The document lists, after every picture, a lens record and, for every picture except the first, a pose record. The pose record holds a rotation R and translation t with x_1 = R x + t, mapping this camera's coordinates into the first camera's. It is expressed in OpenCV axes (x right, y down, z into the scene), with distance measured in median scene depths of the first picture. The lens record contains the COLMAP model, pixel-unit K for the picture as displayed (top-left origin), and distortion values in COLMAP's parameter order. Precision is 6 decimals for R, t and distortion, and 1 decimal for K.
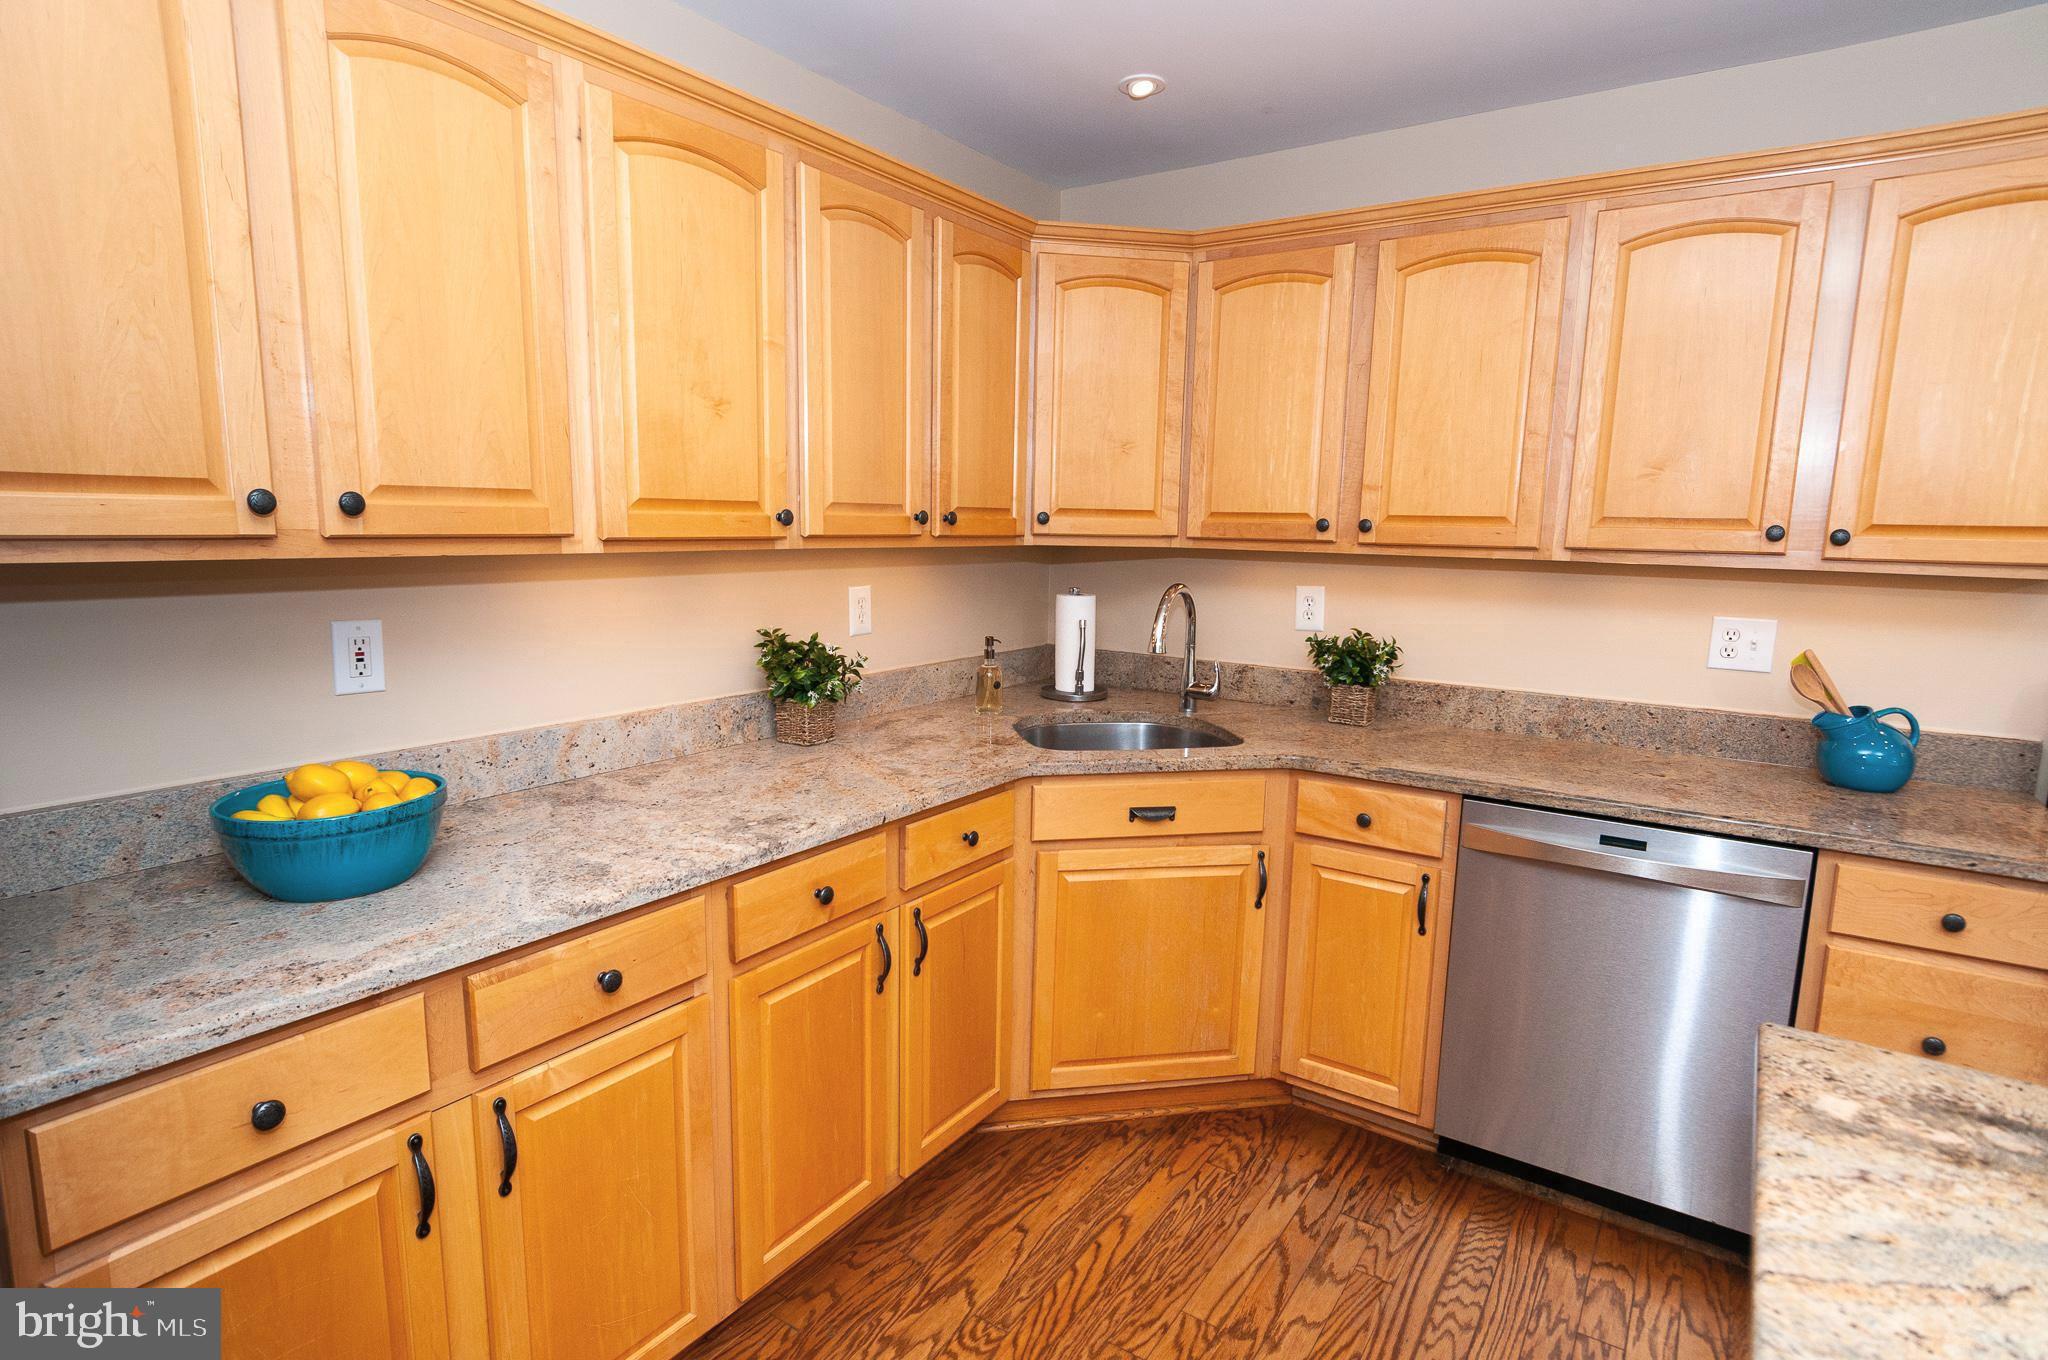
lens RADIAL K [[1055.7, 0, 1021.4], [0, 1055.7, 689.1], [0, 0, 1]] dist [0.019443, -0.020692]
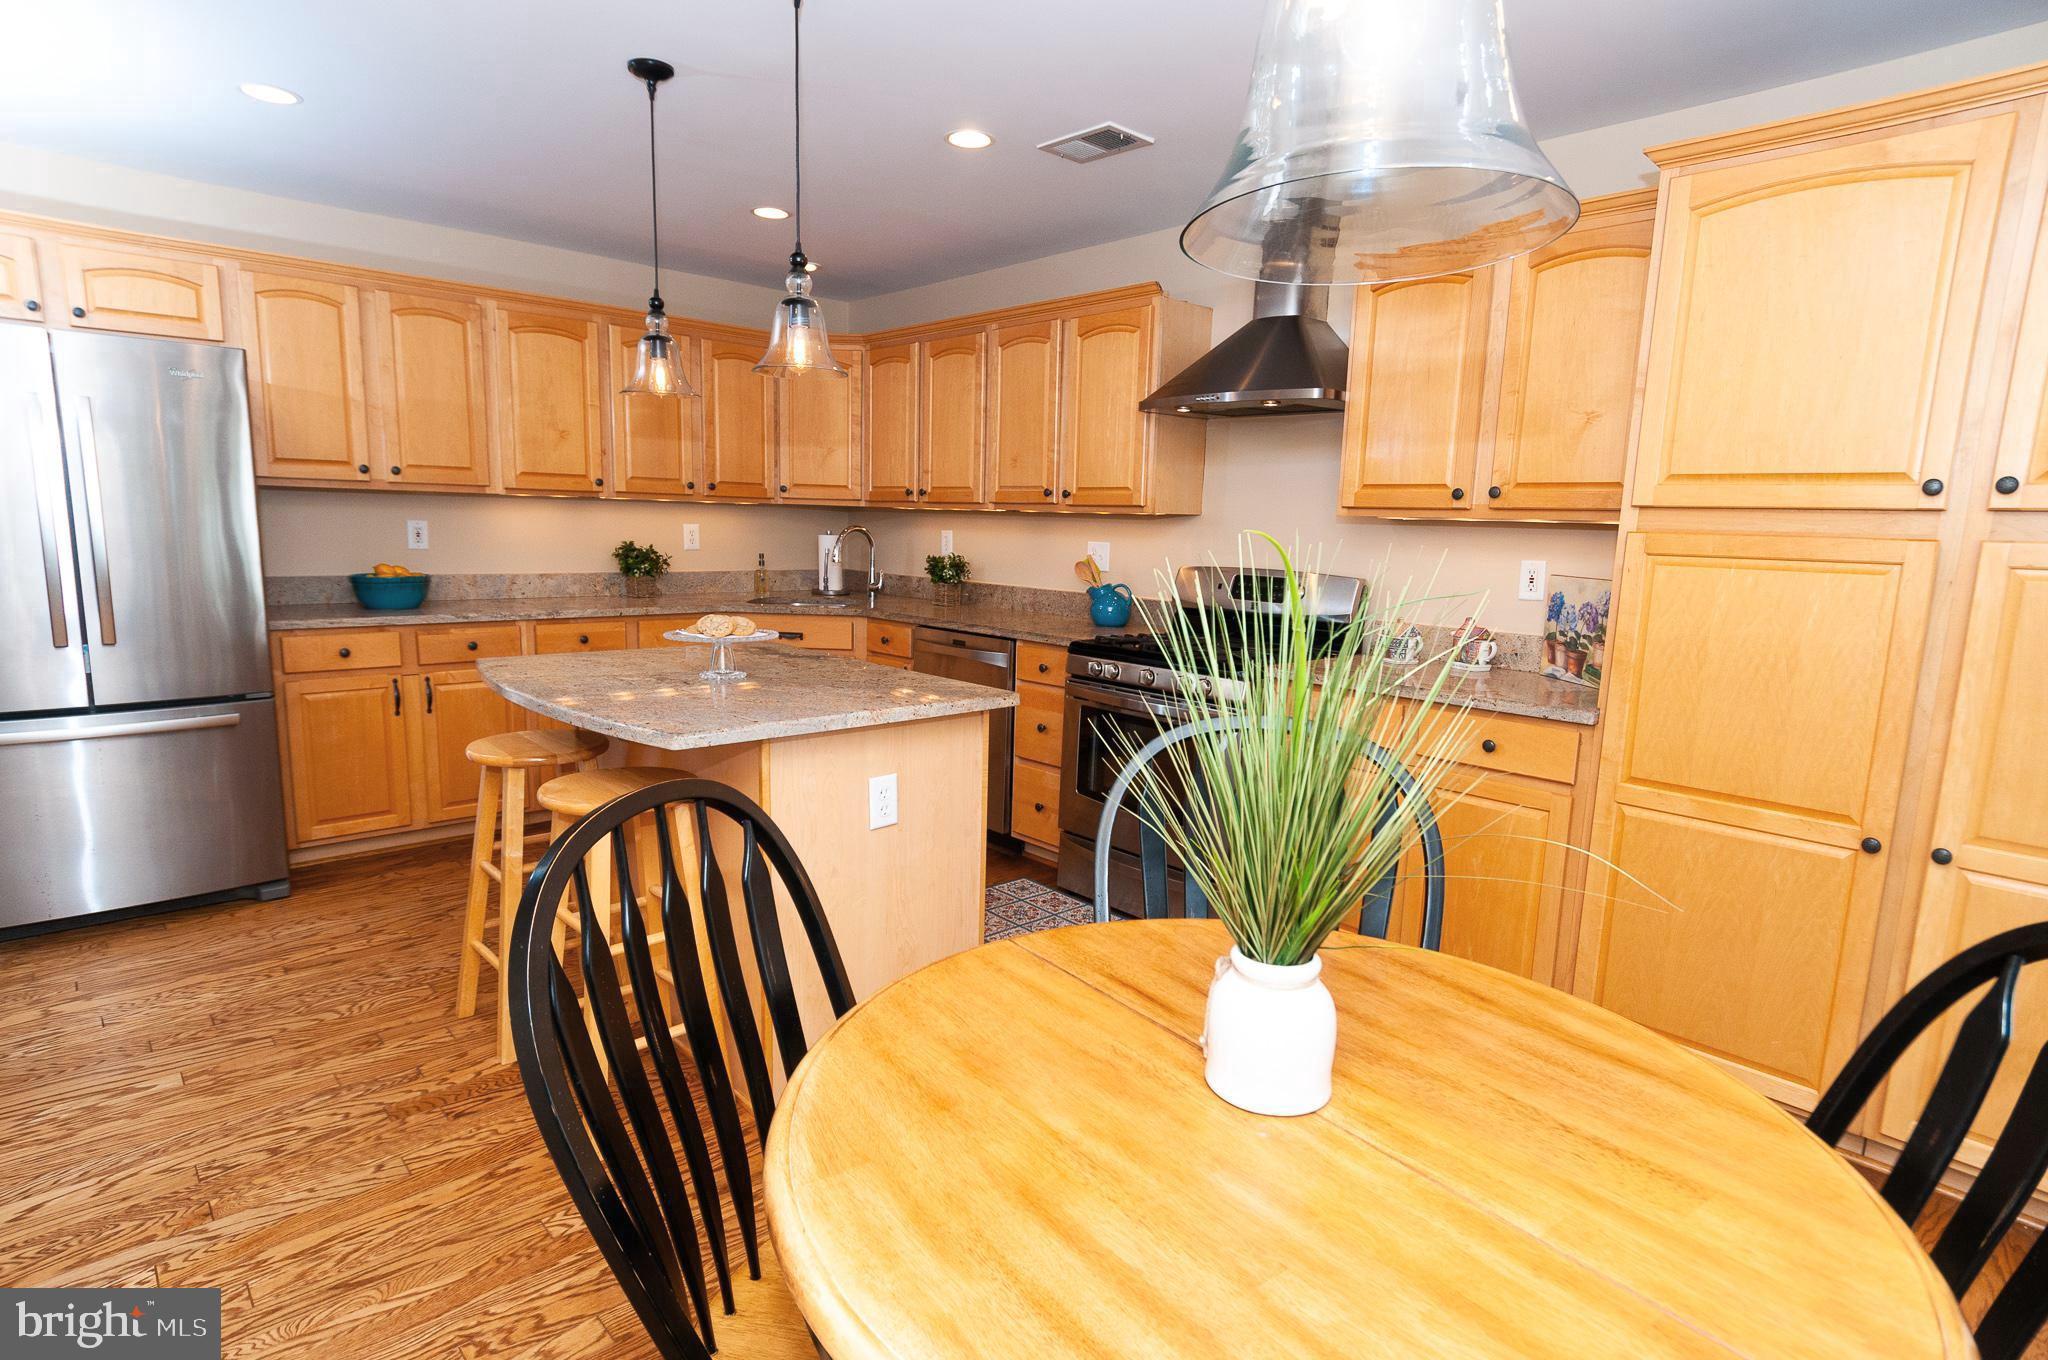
lens RADIAL K [[1058.8, 0, 1023.9], [0, 1058.8, 689.3], [0, 0, 1]] dist [0.009847, -0.011217]
pose [[0.975041, 0.044748, -0.217471, 1.057698], [-0.046351, 0.998923, -0.002272, 0.217445], [0.217135, 0.012295, 0.976064, -0.899687]]
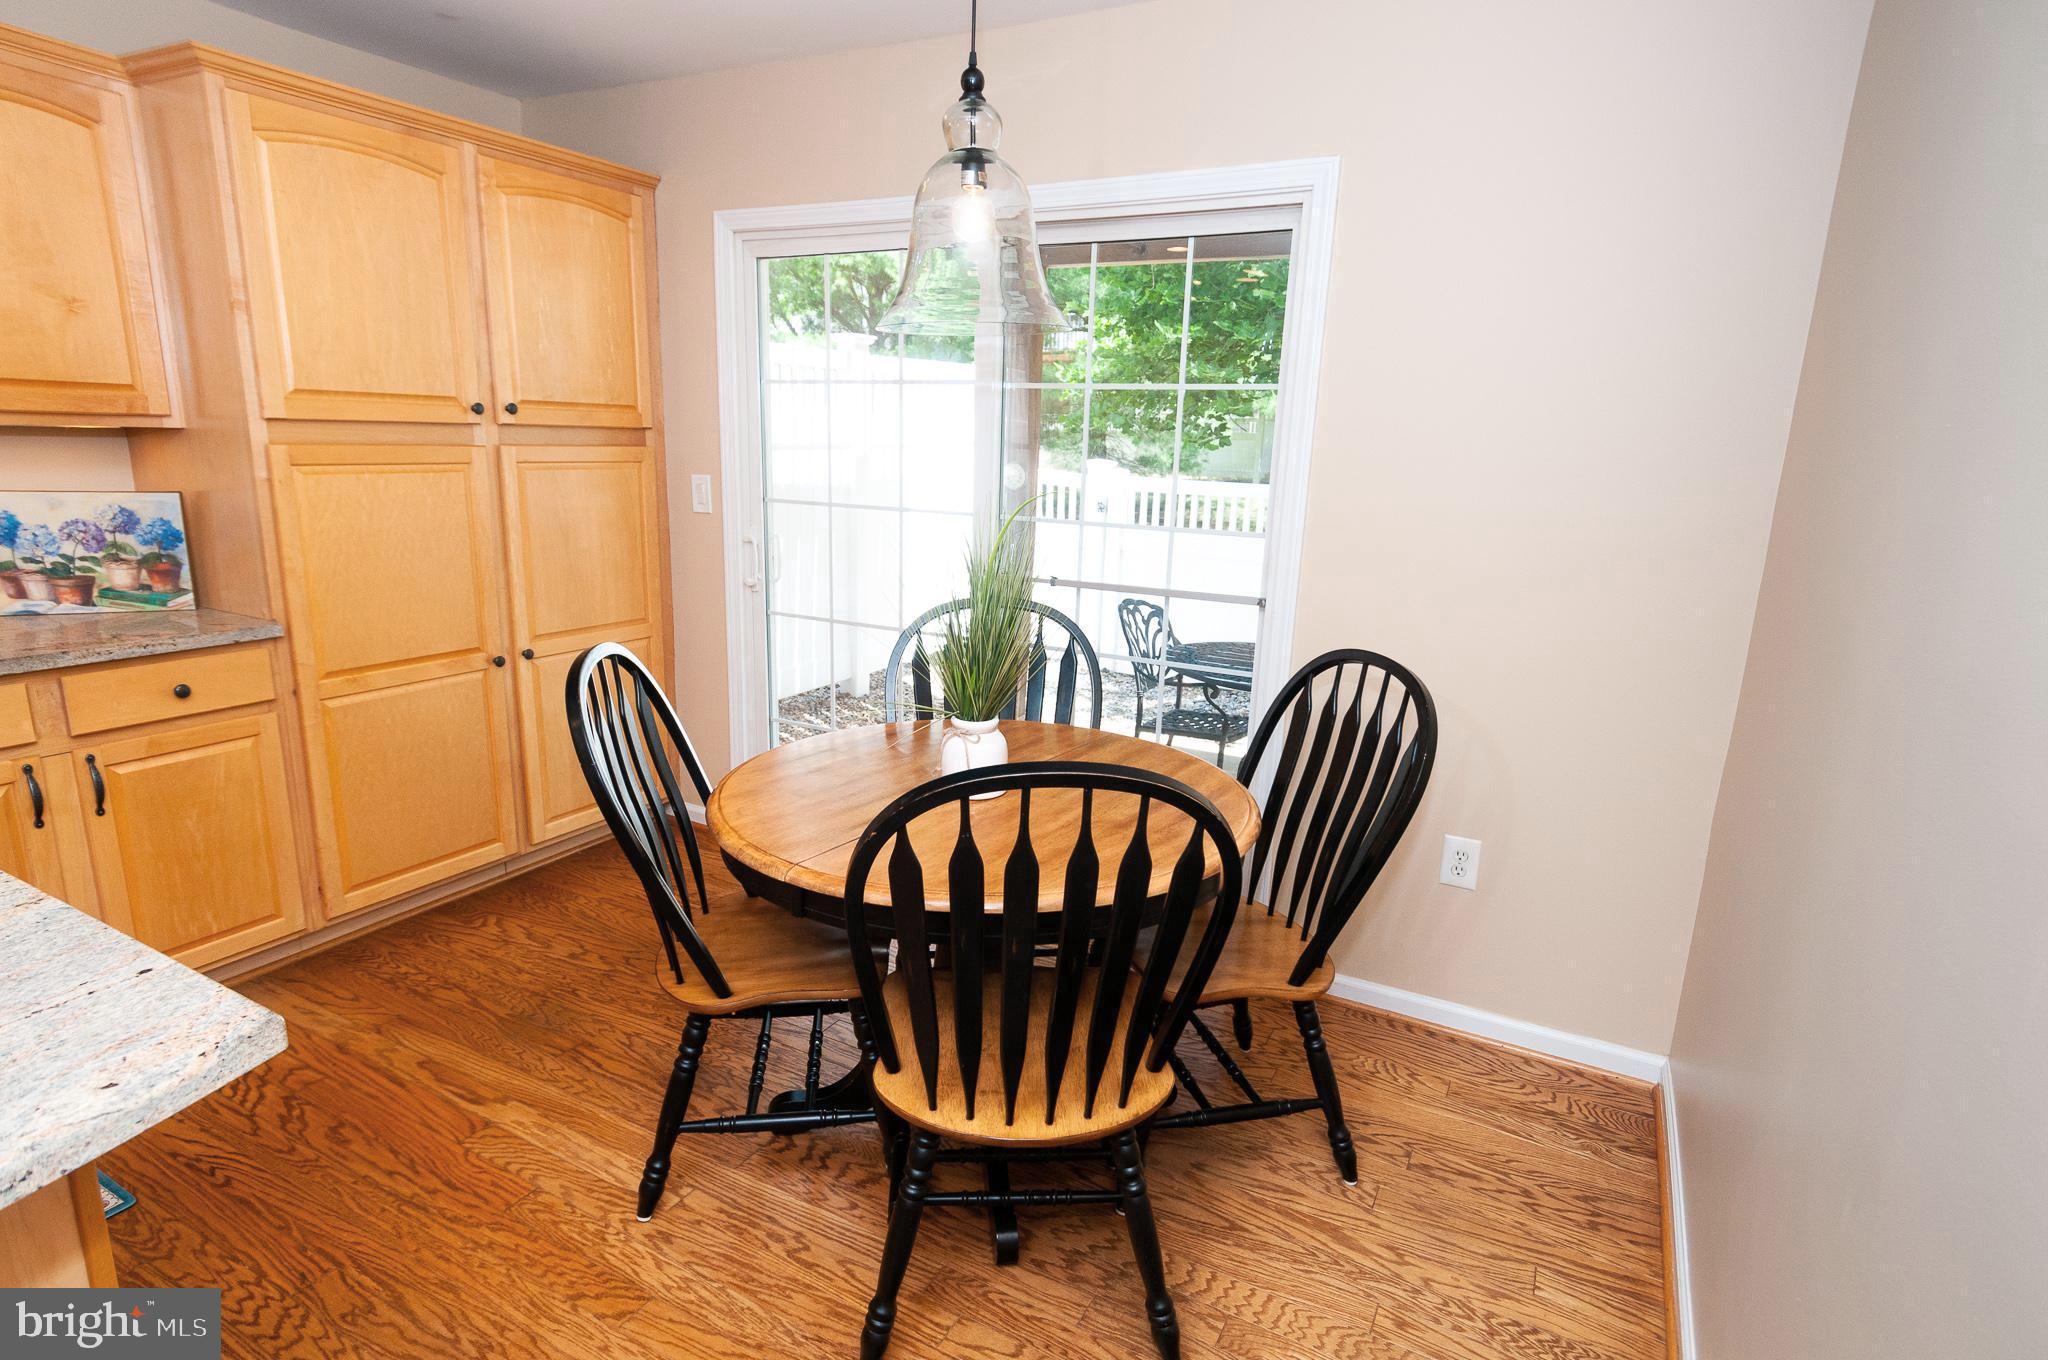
lens RADIAL K [[1058.8, 0, 1023.9], [0, 1058.8, 689.3], [0, 0, 1]] dist [0.009847, -0.011217]
pose [[-0.100217, -0.253722, 0.962072, 0.198080], [0.124605, 0.956126, 0.265134, 0.074461], [-0.987132, 0.146450, -0.064205, -0.376756]]
